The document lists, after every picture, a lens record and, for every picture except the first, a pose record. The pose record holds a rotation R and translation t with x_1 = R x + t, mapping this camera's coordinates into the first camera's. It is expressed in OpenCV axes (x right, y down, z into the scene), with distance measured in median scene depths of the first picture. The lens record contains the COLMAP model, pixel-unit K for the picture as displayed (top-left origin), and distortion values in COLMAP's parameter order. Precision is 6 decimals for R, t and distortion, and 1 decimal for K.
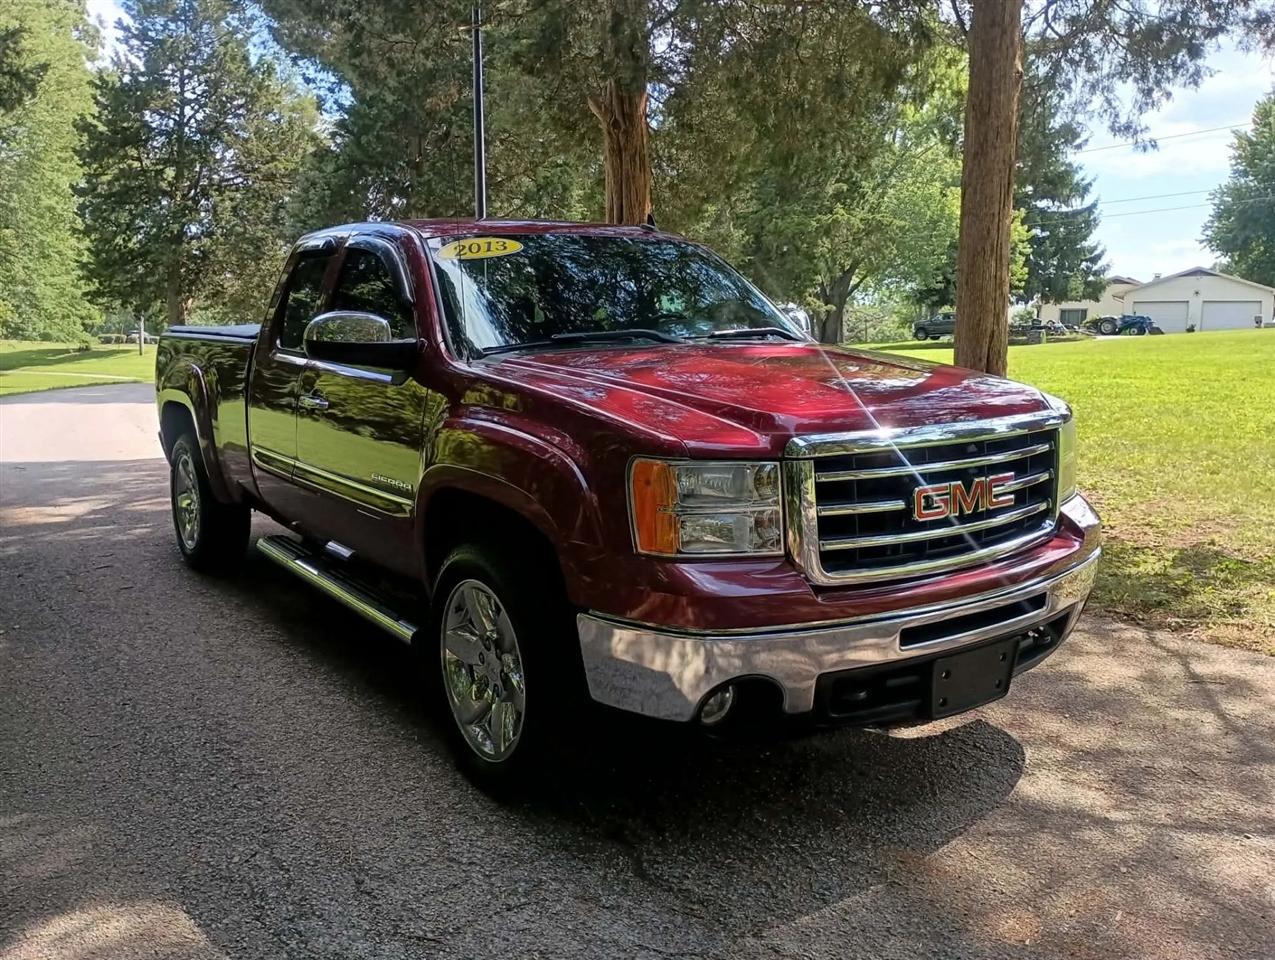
lens RADIAL K [[1040.2, 0, 637.5], [0, 1040.2, 480.0], [0, 0, 1]] dist [0.044766, -0.039581]
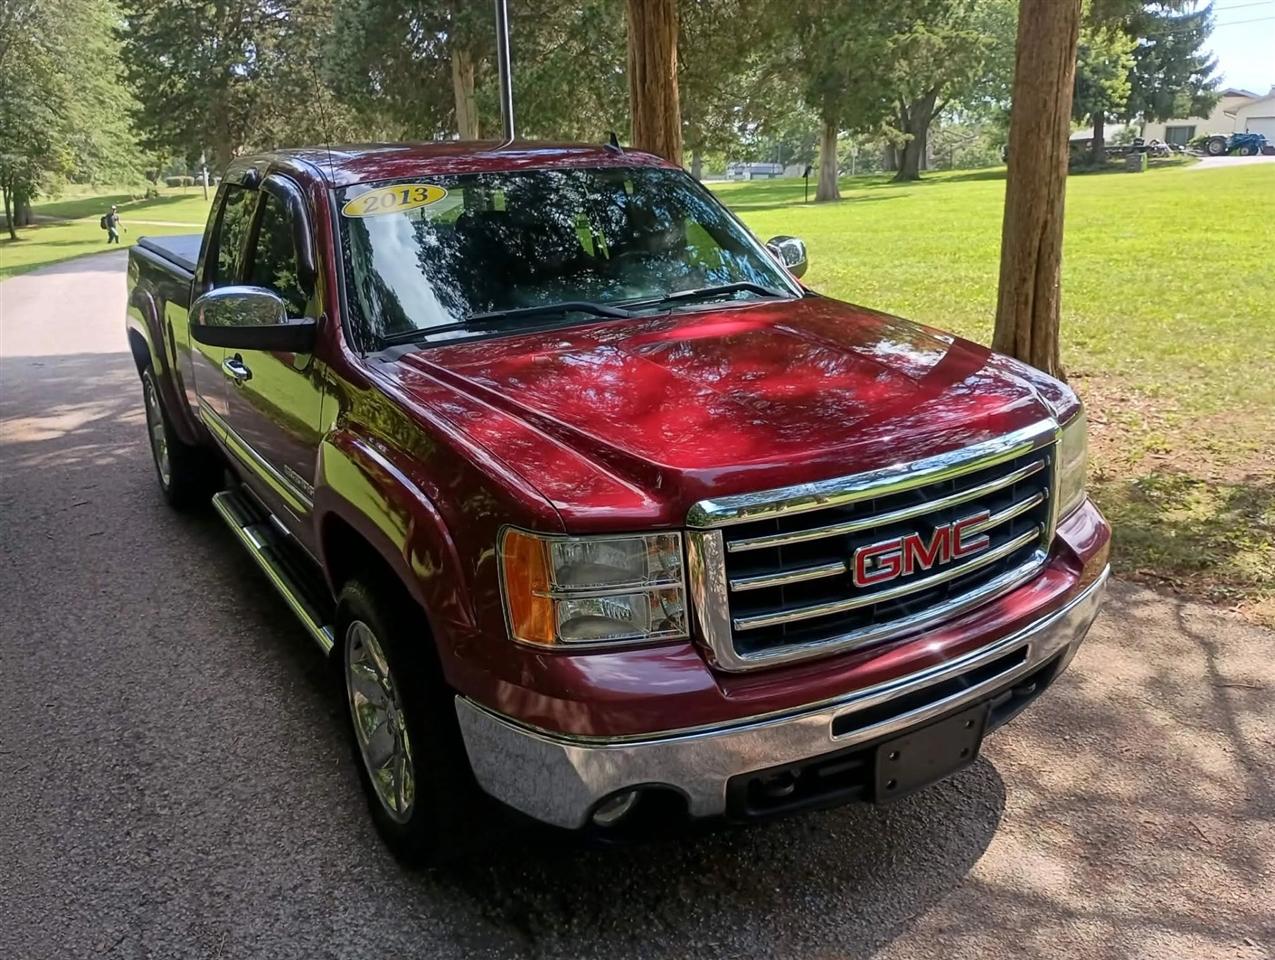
lens RADIAL K [[1057.6, 0, 633.6], [0, 1057.6, 482.6], [0, 0, 1]] dist [0.049867, -0.071843]
pose [[0.997734, -0.005771, -0.067037, 0.062999], [0.015516, 0.989196, 0.145775, -0.072182], [0.065471, -0.146485, 0.987044, 0.072725]]
